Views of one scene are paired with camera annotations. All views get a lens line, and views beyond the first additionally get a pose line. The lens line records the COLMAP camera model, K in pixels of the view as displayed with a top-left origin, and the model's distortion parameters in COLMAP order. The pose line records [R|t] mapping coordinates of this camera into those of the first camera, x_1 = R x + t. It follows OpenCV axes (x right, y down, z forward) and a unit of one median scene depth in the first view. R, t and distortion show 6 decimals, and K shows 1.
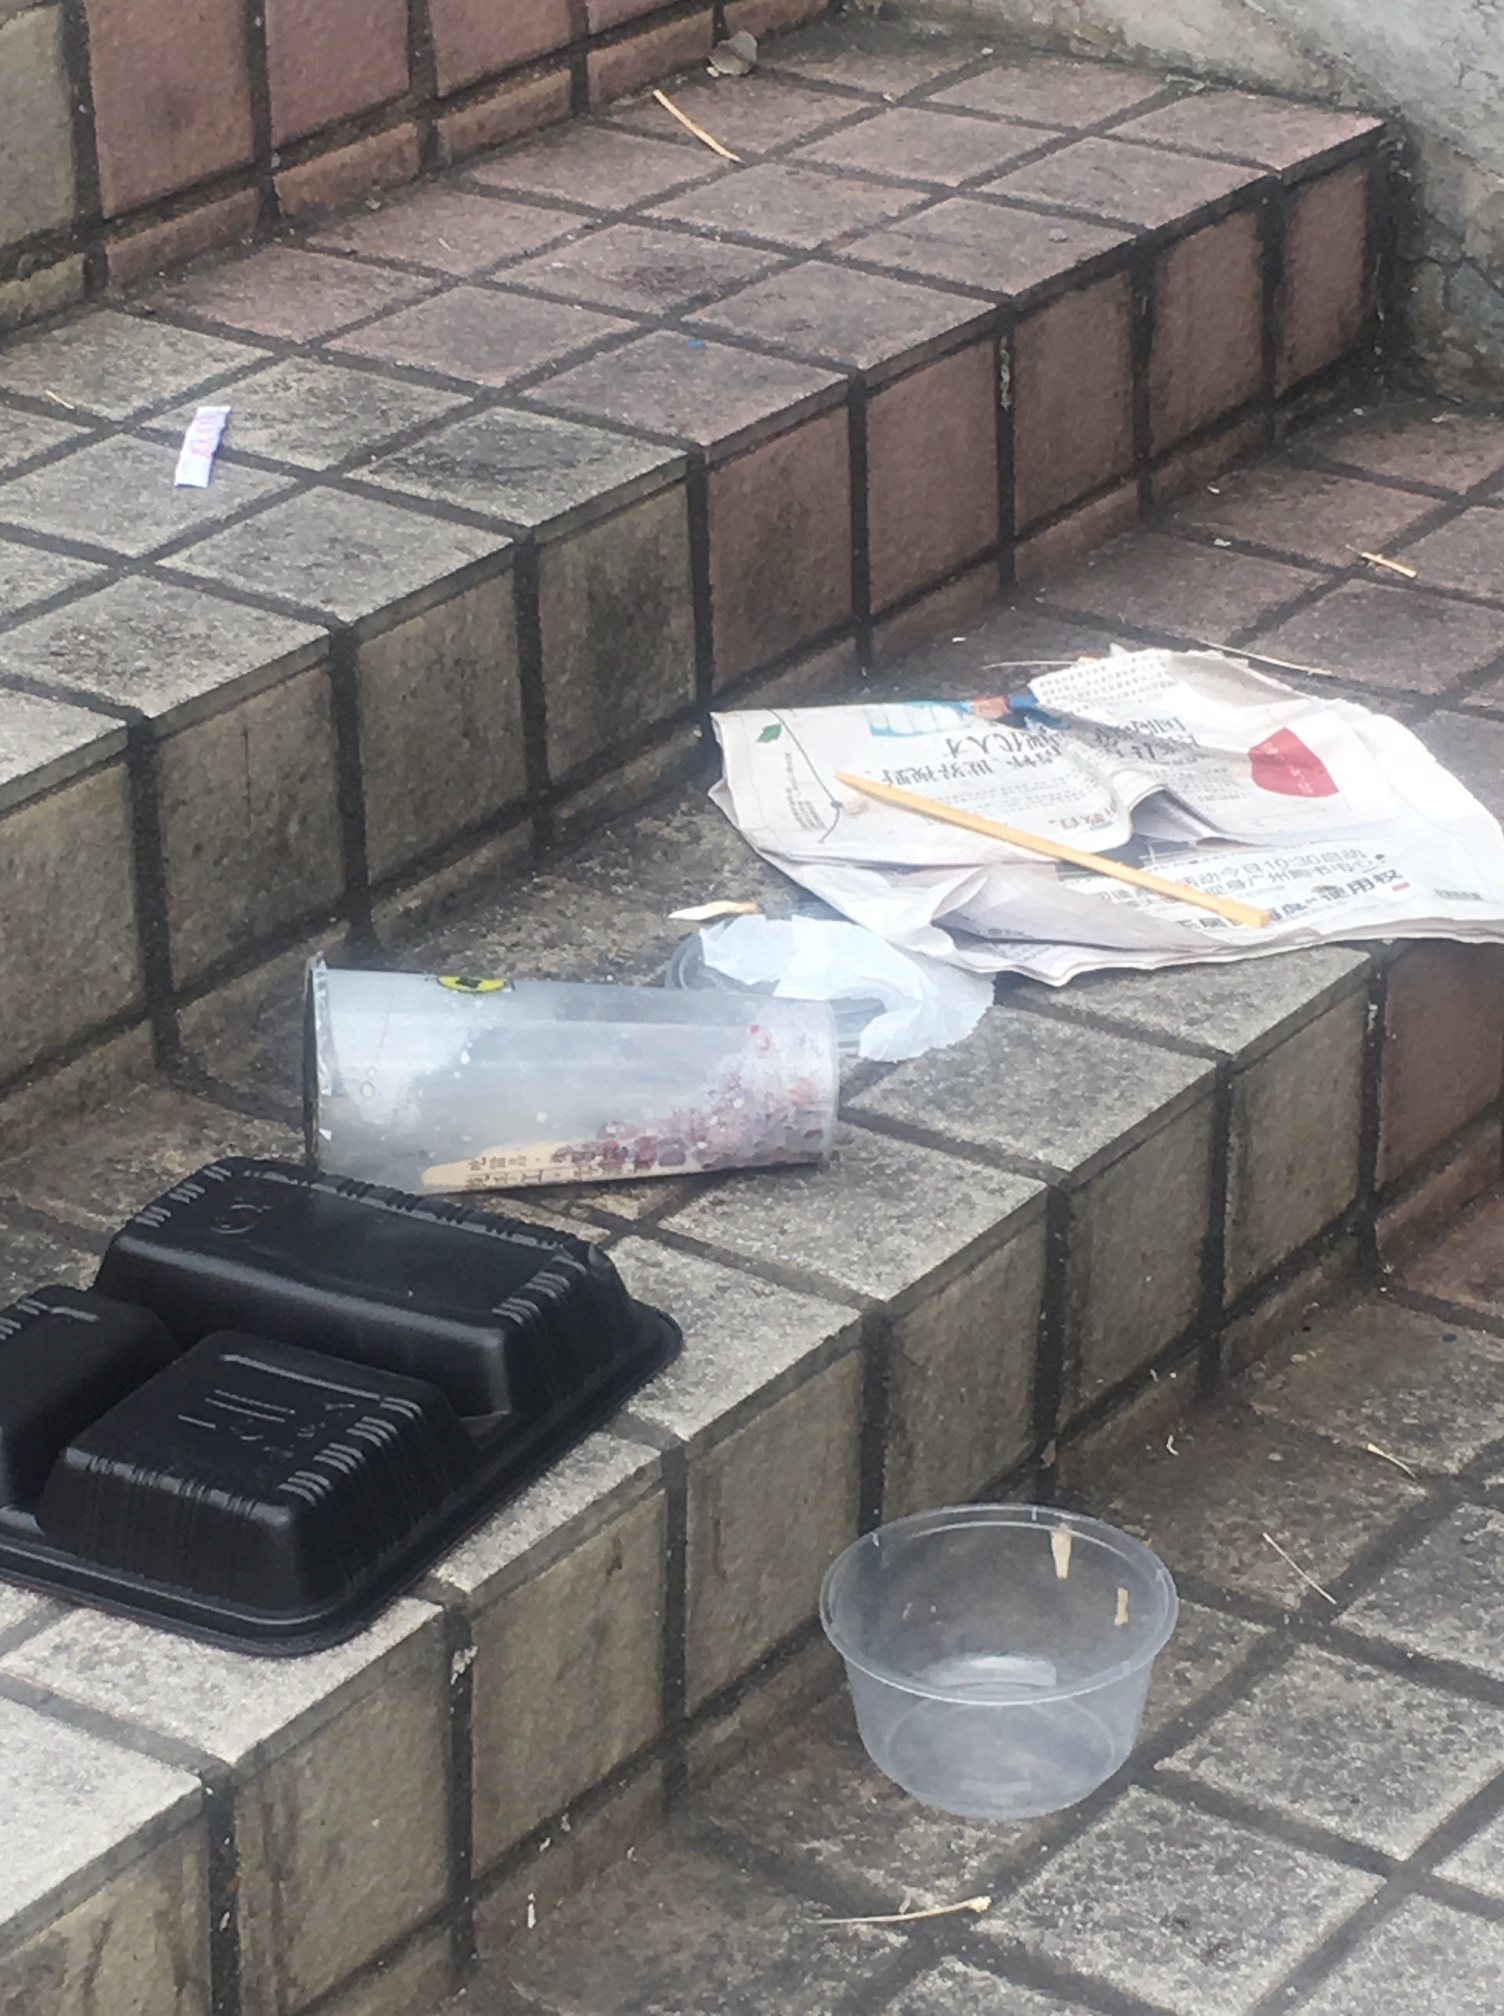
lens RADIAL K [[5309.1, 0, 752.0], [0, 5309.1, 1008.0], [0, 0, 1]] dist [0.072539, -0.291228]
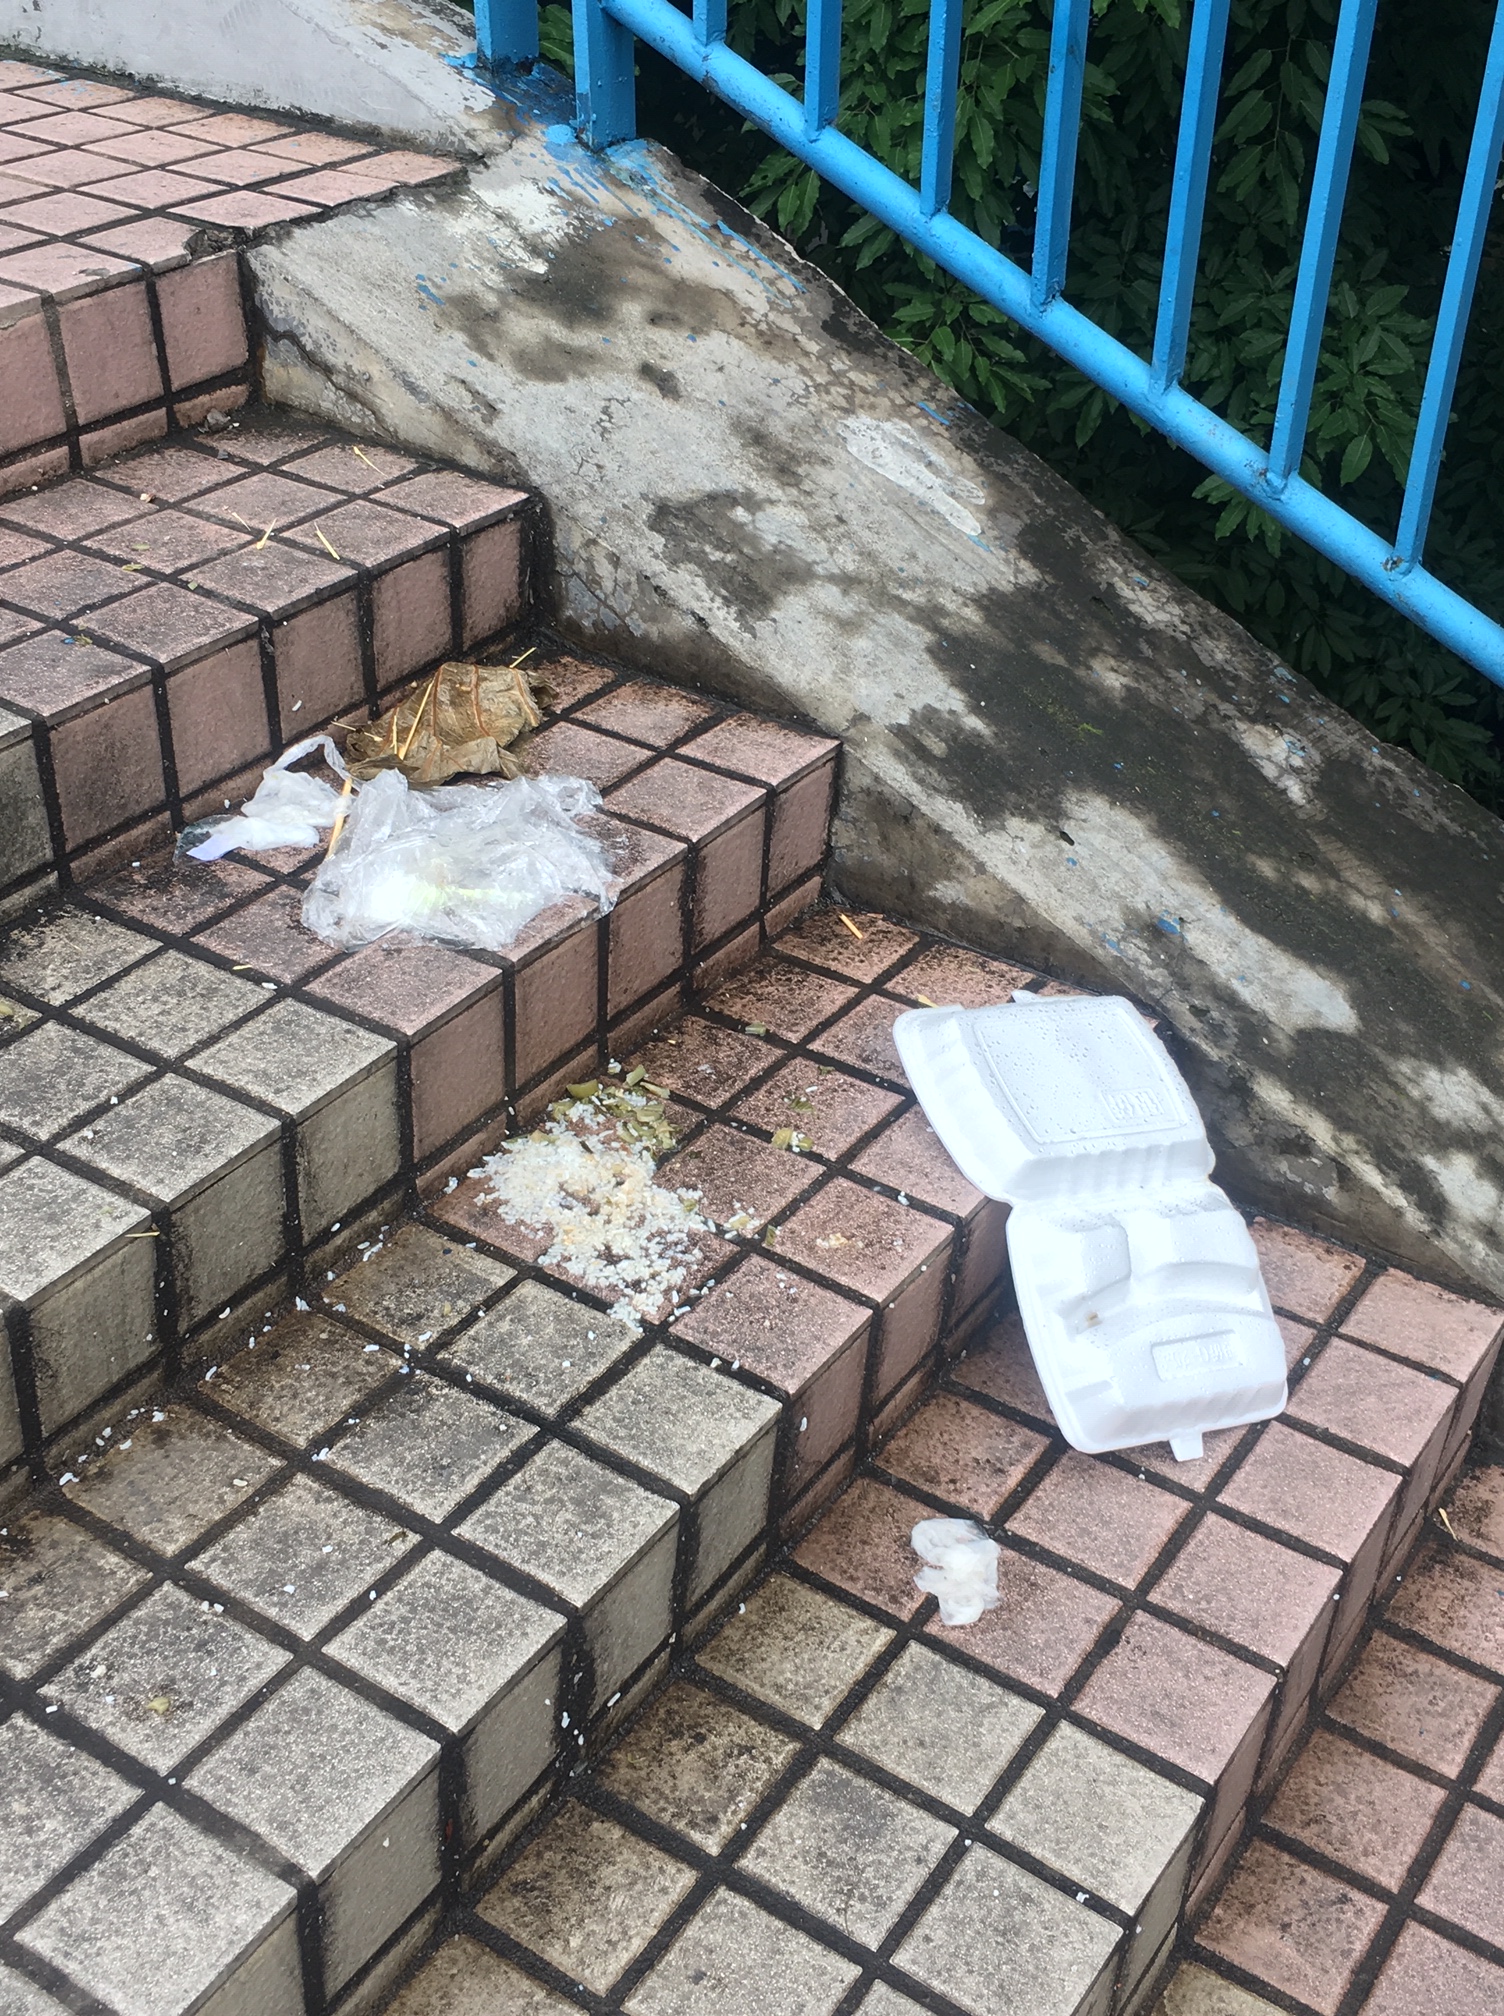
lens RADIAL K [[2372.4, 0, 752.0], [0, 2372.4, 1008.0], [0, 0, 1]] dist [0.057287, -0.024739]
pose [[0.997722, 0.021322, 0.064002, 0.163611], [-0.029417, 0.991296, 0.128322, -0.112215], [-0.060709, -0.129913, 0.989665, 0.197602]]
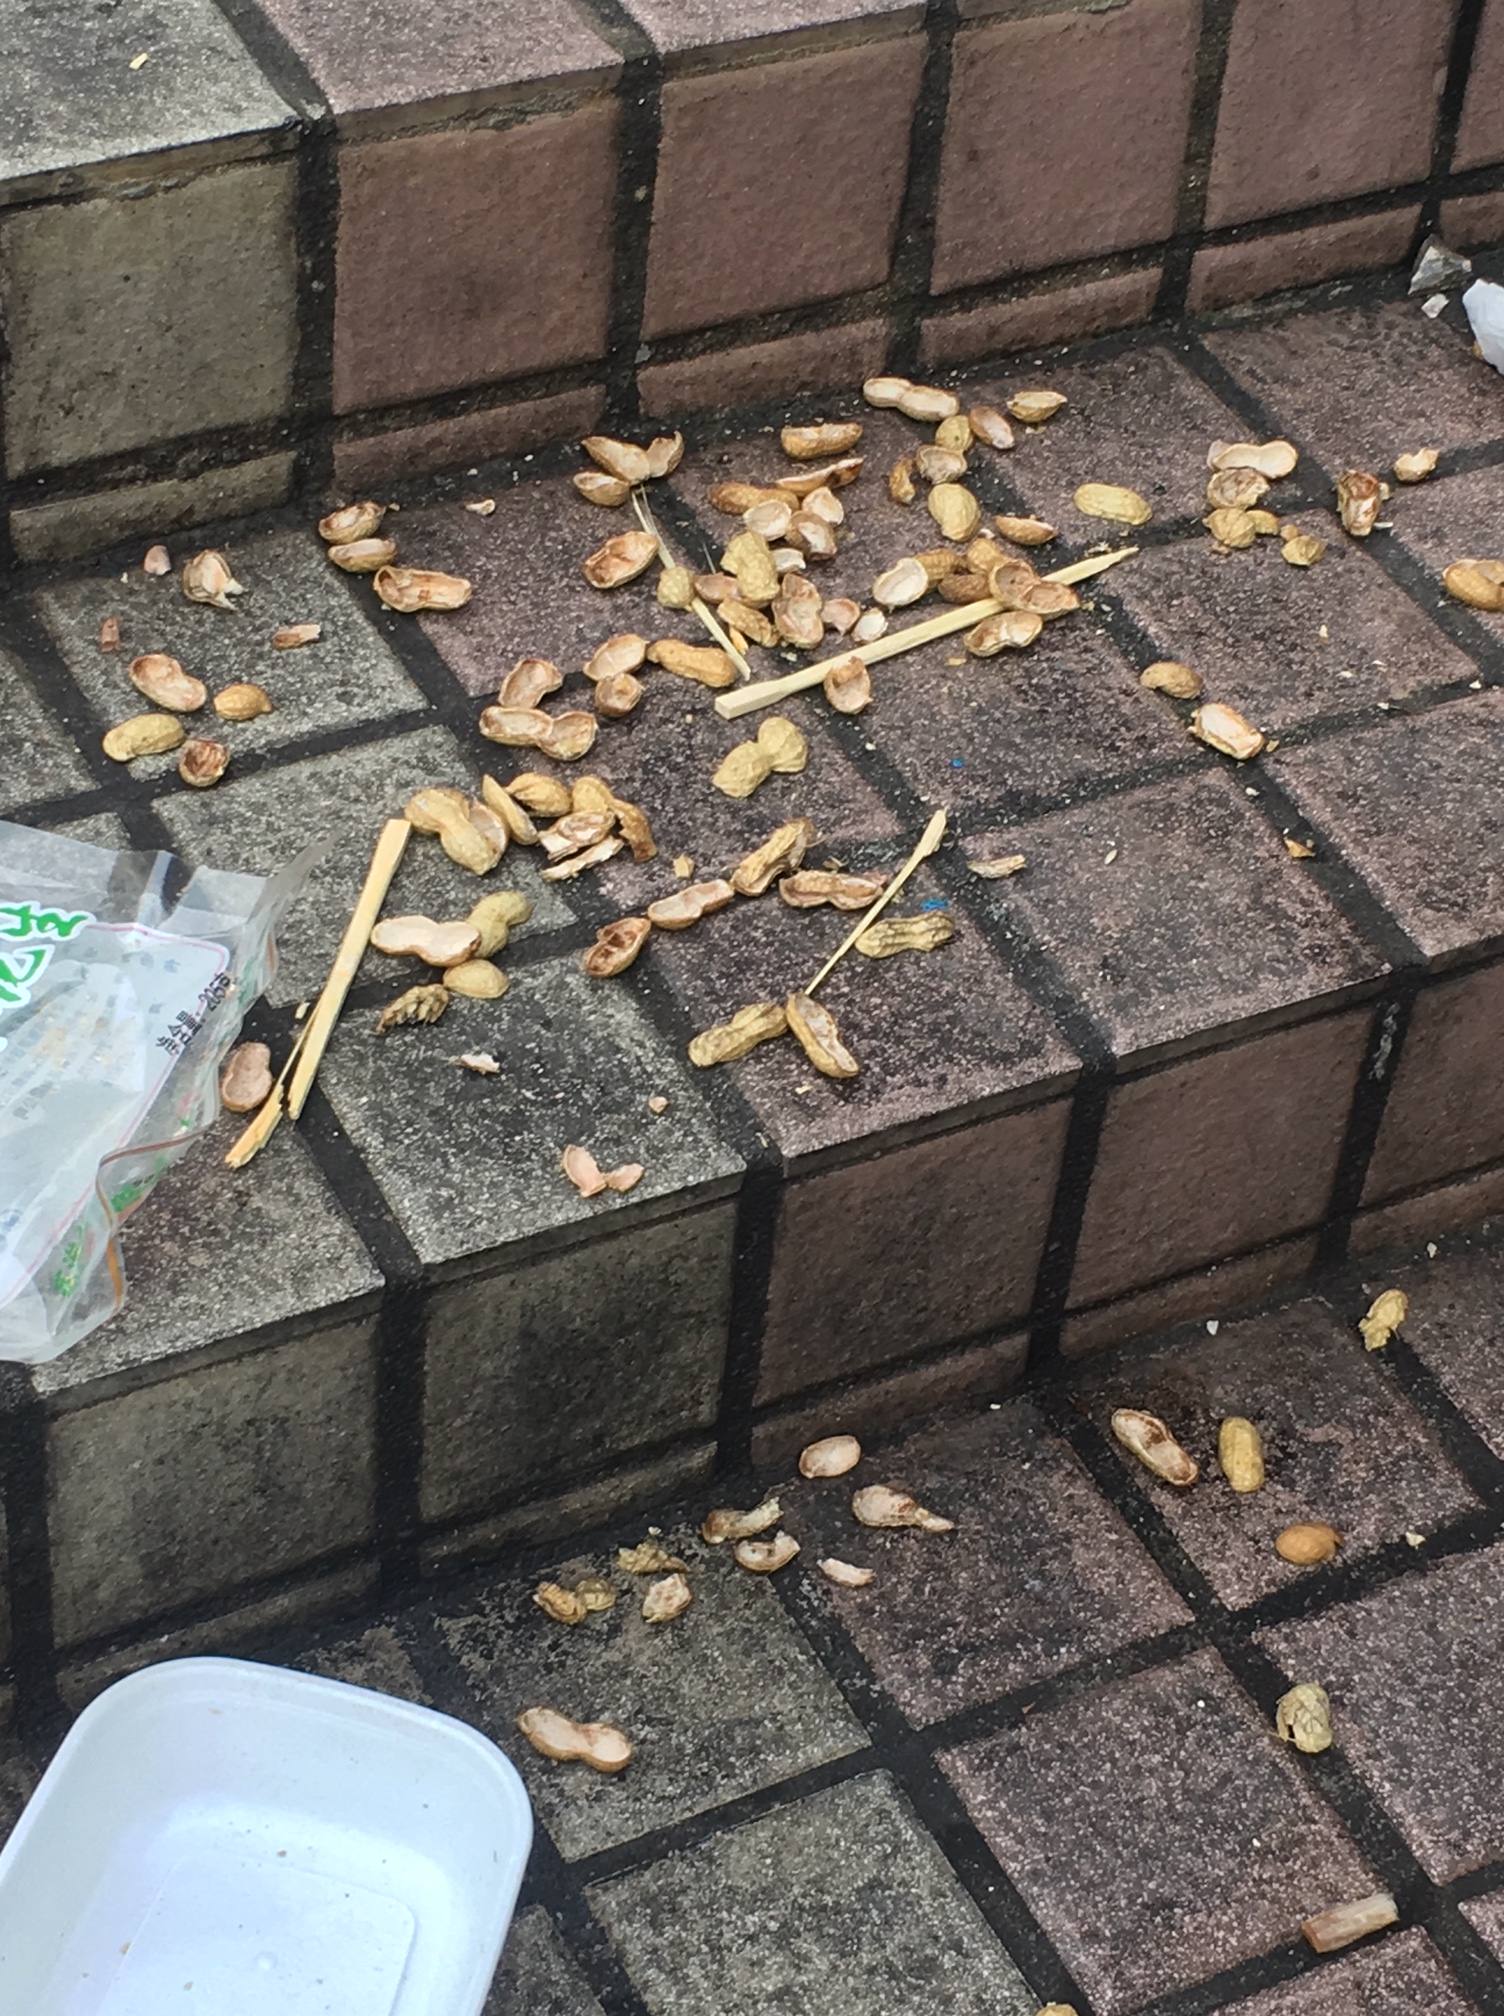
lens RADIAL K [[4014.5, 0, 752.0], [0, 4014.5, 1008.0], [0, 0, 1]] dist [0.042504, 0.247204]
pose [[0.892821, 0.378360, -0.244365, 0.104091], [-0.293793, 0.900439, 0.320774, -0.278103], [0.341404, -0.214601, 0.915090, 0.490219]]
